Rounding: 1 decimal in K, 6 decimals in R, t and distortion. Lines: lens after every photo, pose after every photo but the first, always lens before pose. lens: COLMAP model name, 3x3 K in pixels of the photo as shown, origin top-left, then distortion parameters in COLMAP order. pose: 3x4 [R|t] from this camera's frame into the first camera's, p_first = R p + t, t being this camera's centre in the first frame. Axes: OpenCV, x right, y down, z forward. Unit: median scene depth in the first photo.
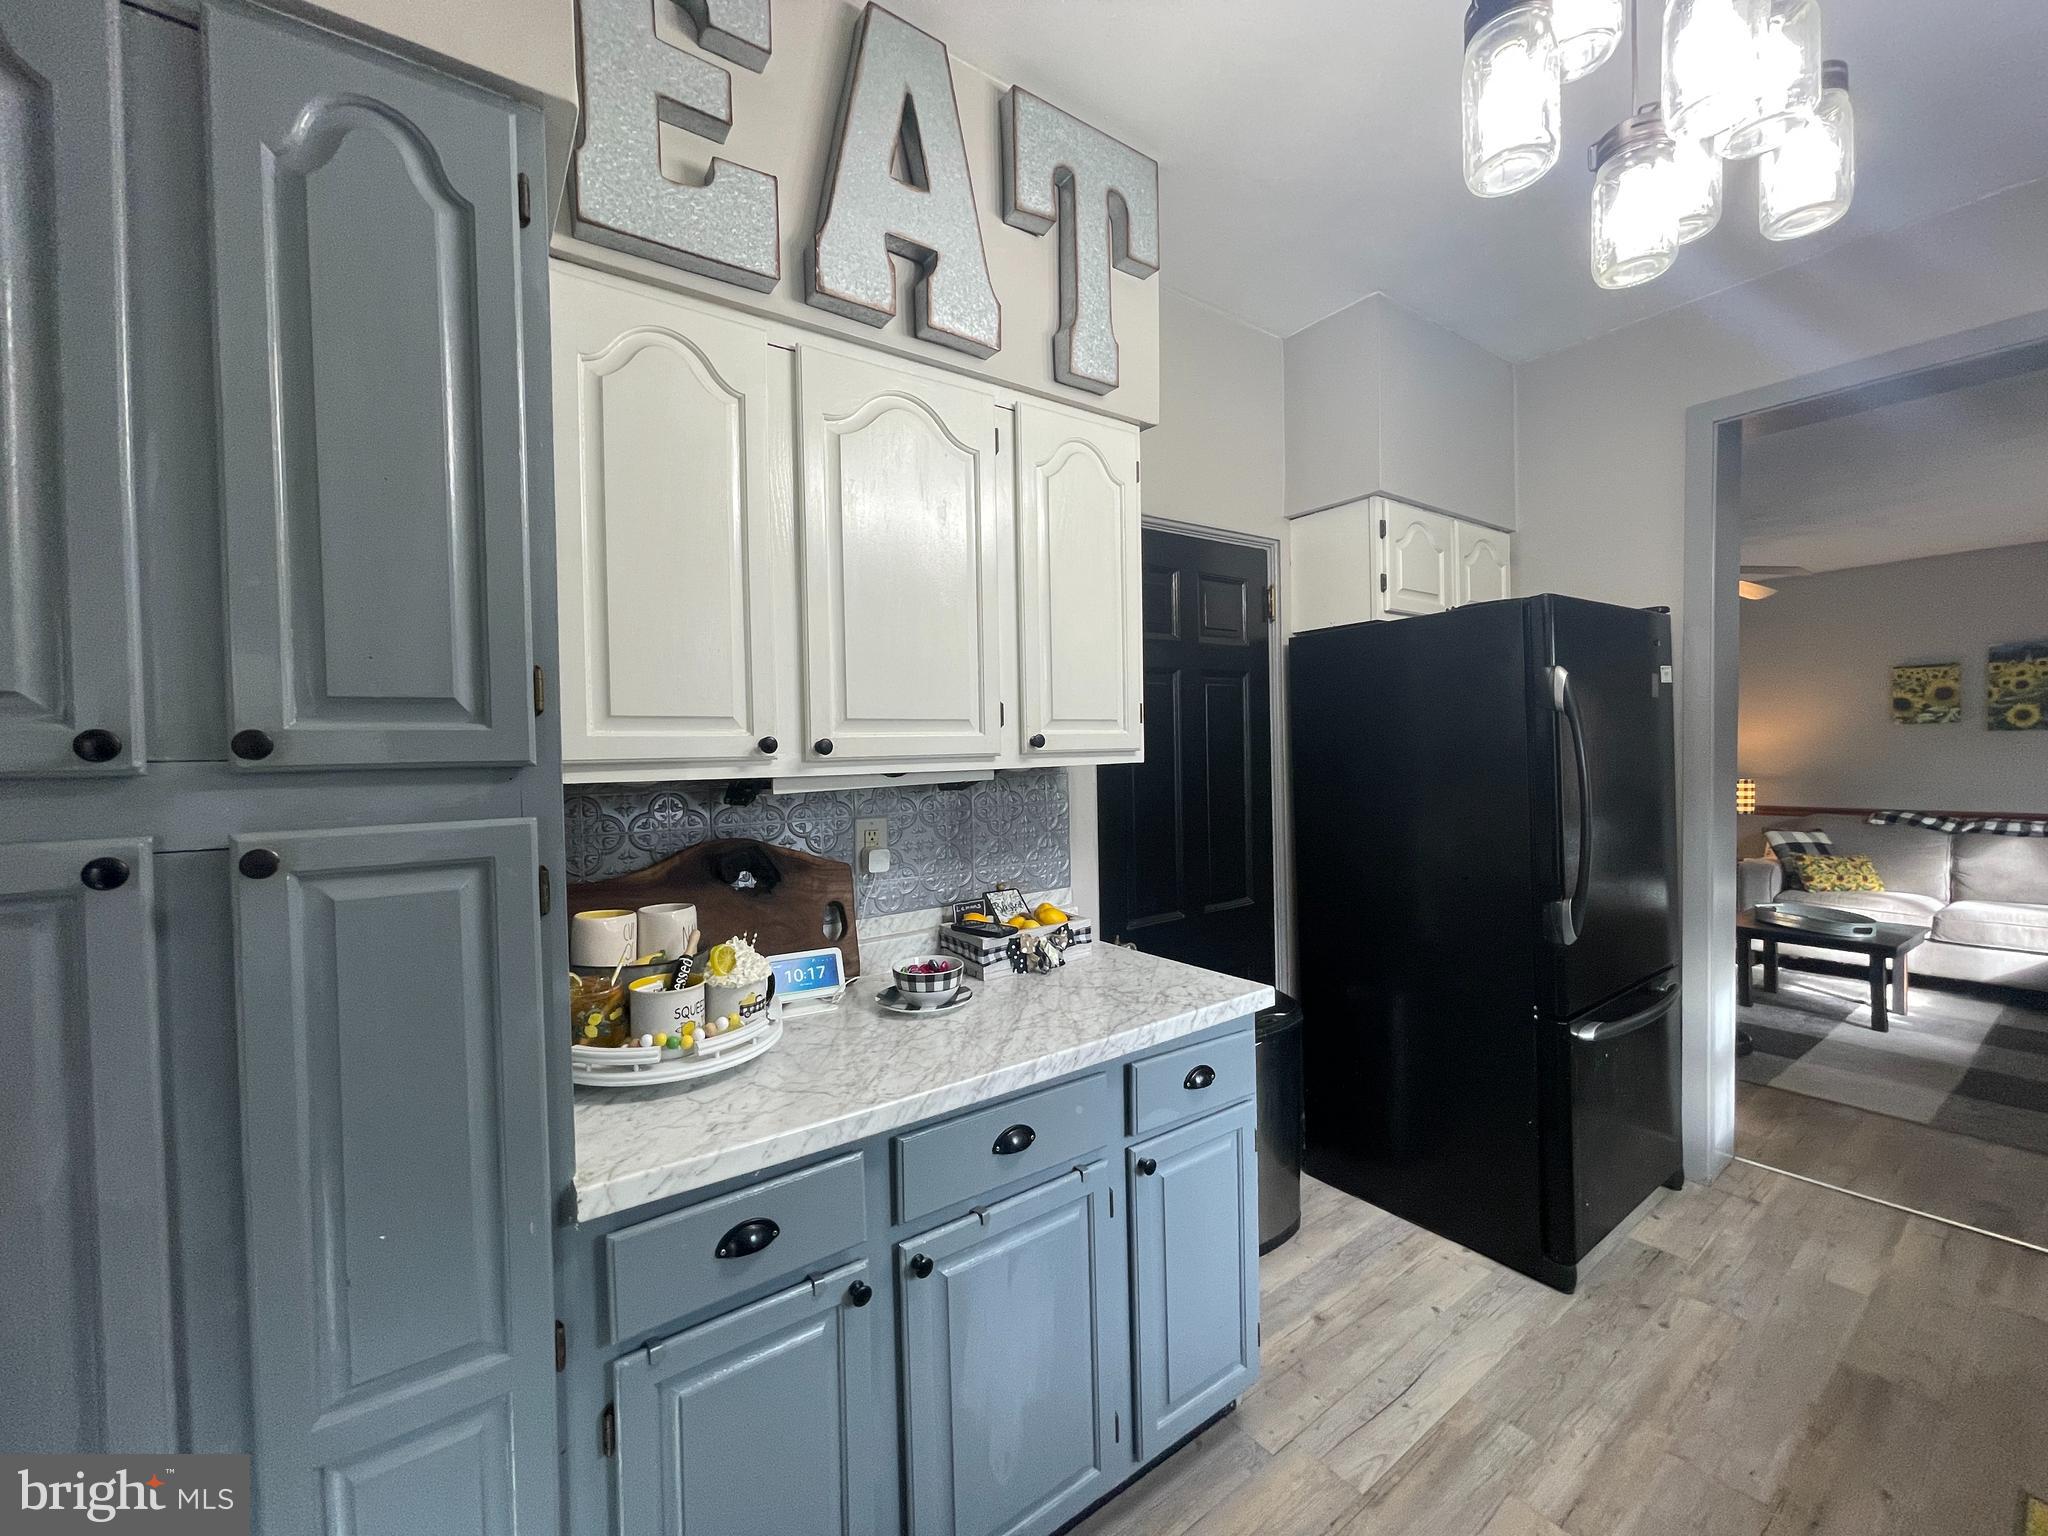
lens RADIAL K [[823.4, 0, 1017.9], [0, 823.4, 763.2], [0, 0, 1]] dist [-0.003095, -0.001004]
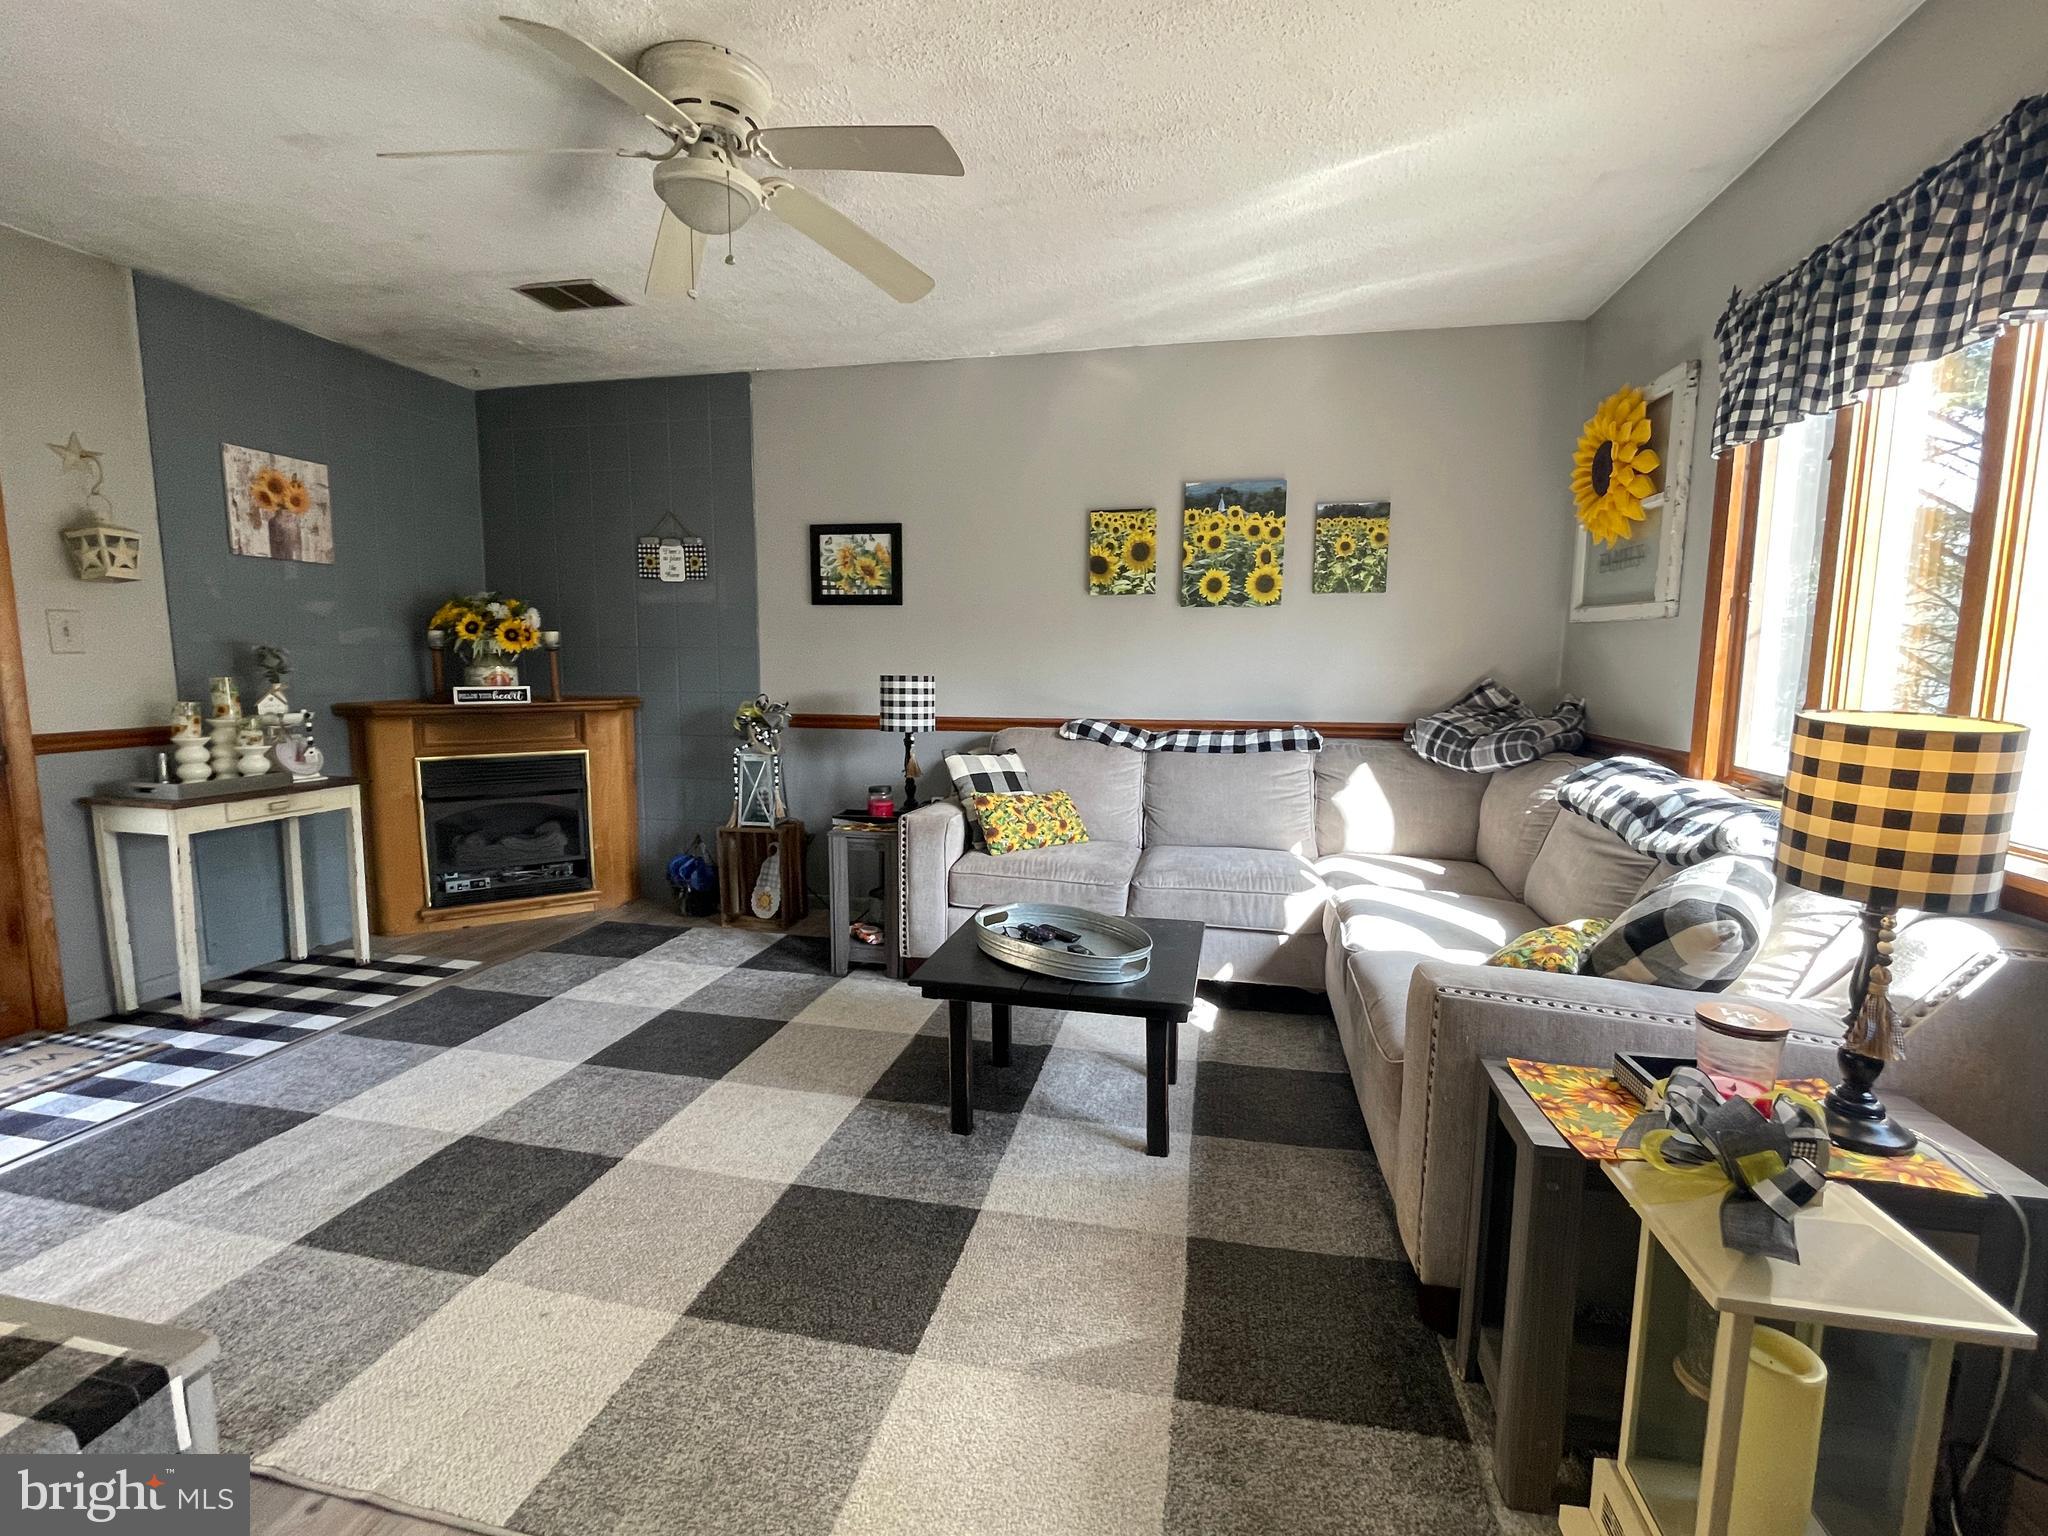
lens RADIAL K [[924.4, 0, 1008.0], [0, 924.4, 768.4], [0, 0, 1]] dist [0.009523, -0.000933]
pose [[0.733727, -0.056214, 0.677115, 0.505109], [-0.010215, 0.995546, 0.093719, 0.026200], [-0.679367, -0.075681, 0.729885, 0.488303]]
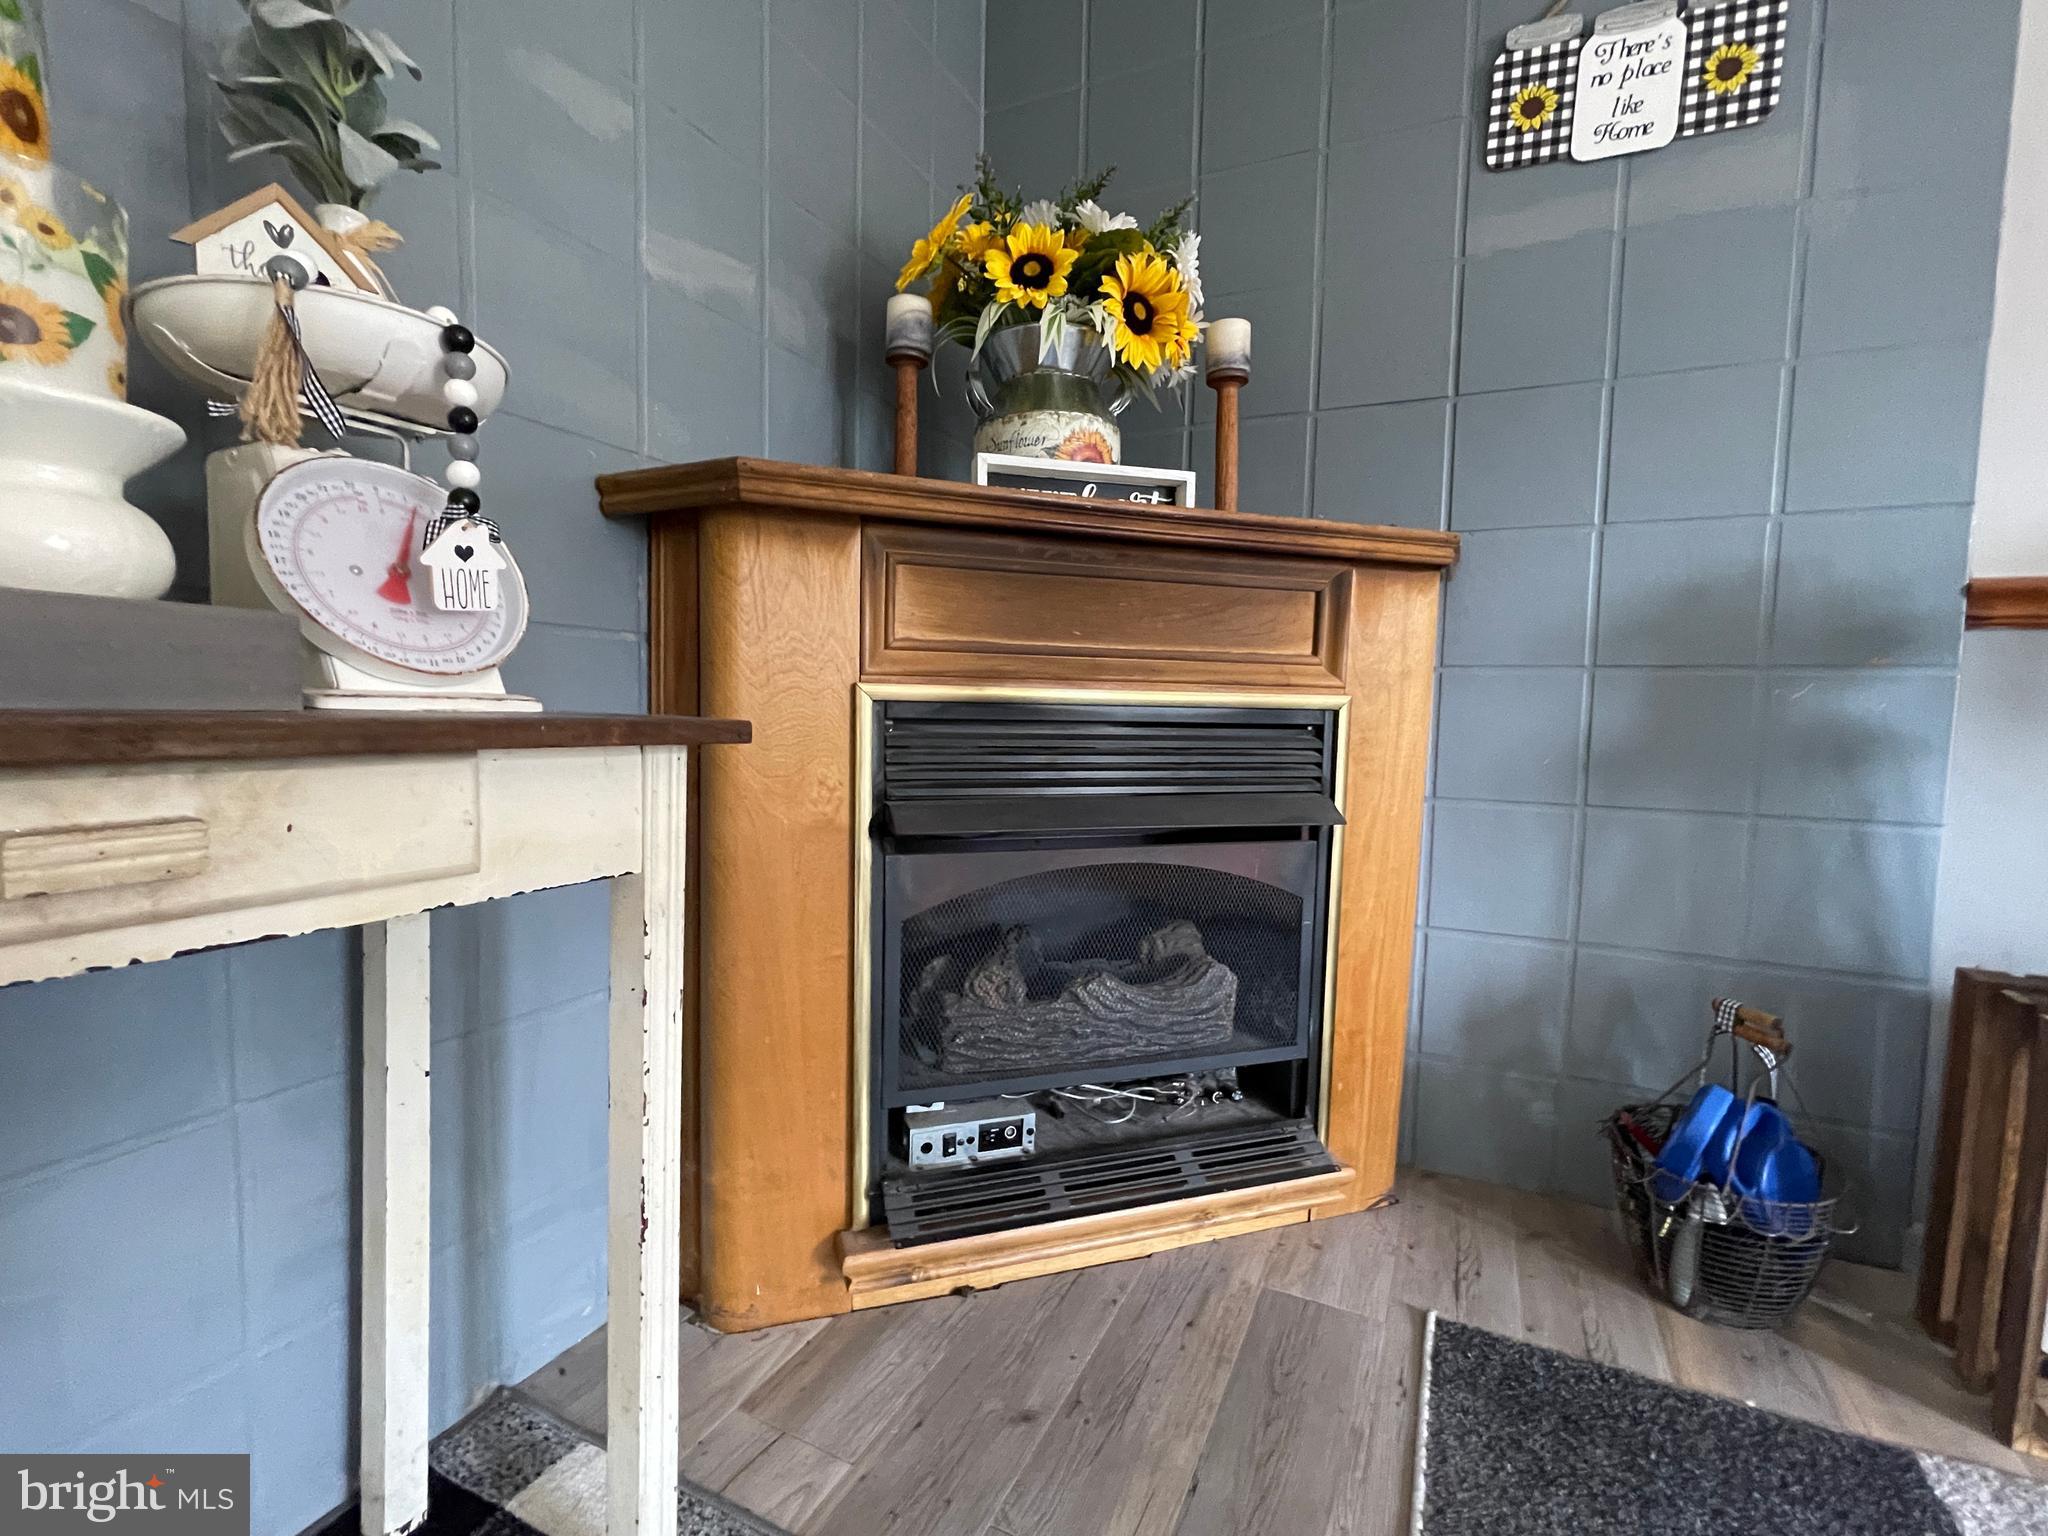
lens RADIAL K [[924.4, 0, 1032.5], [0, 924.4, 764.4], [0, 0, 1]] dist [0.009523, -0.000933]
pose [[0.859653, 0.009822, 0.510784, 0.597667], [-0.036042, 0.998490, 0.041459, 0.106248], [-0.509605, -0.054051, 0.858709, 1.215371]]
